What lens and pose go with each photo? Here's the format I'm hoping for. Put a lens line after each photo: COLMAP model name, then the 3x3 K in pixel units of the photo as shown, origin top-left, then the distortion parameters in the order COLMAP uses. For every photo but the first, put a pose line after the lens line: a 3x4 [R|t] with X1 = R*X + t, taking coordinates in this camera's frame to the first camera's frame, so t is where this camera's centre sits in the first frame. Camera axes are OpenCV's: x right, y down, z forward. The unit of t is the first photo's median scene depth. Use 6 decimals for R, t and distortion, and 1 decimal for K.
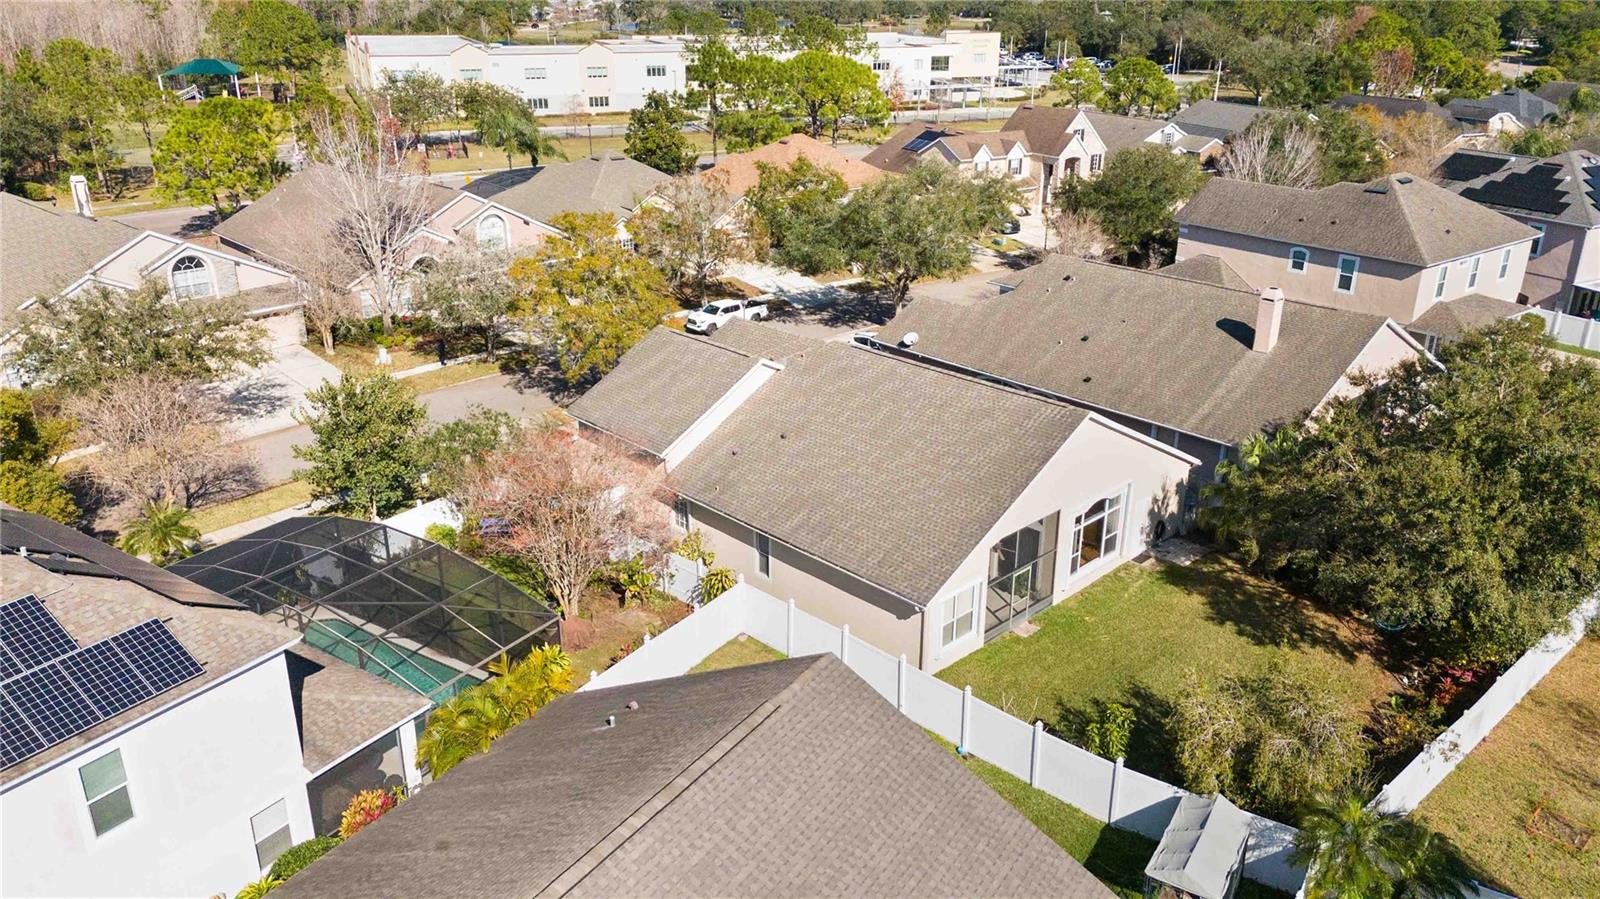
lens RADIAL K [[1164.5, 0, 802.1], [0, 1164.5, 459.6], [0, 0, 1]] dist [0.000436, -0.006649]
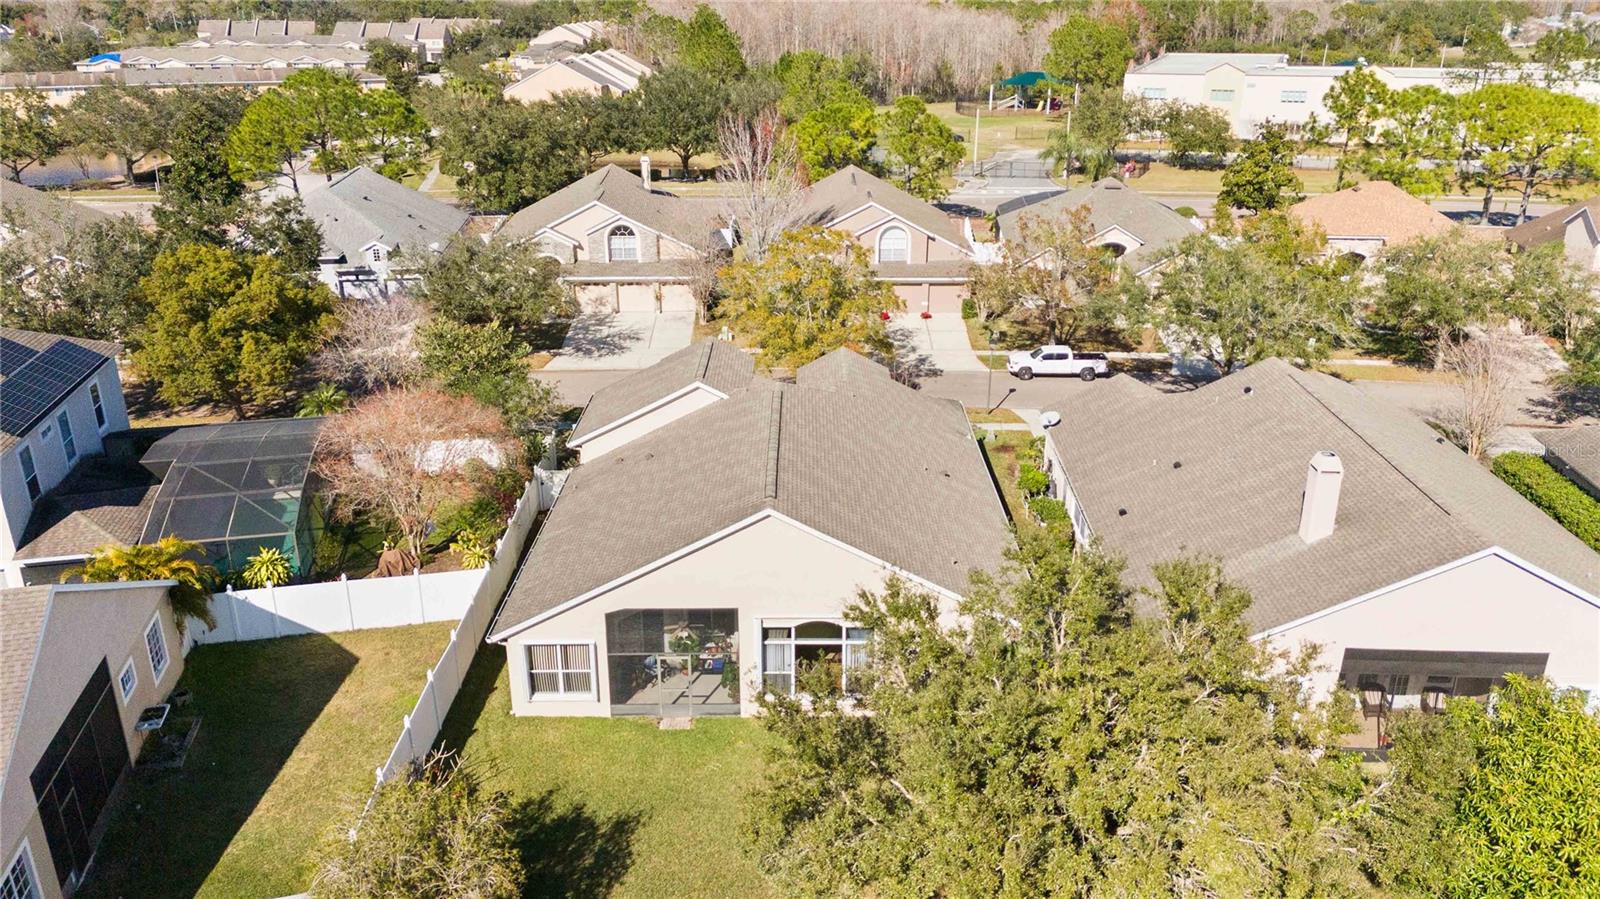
lens RADIAL K [[1164.5, 0, 809.0], [0, 1164.5, 440.9], [0, 0, 1]] dist [0.000436, -0.006649]
pose [[0.706356, 0.243126, -0.664794, 0.502550], [-0.259667, 0.962690, 0.076171, -0.098998], [0.658509, 0.118821, 0.743134, 0.228852]]
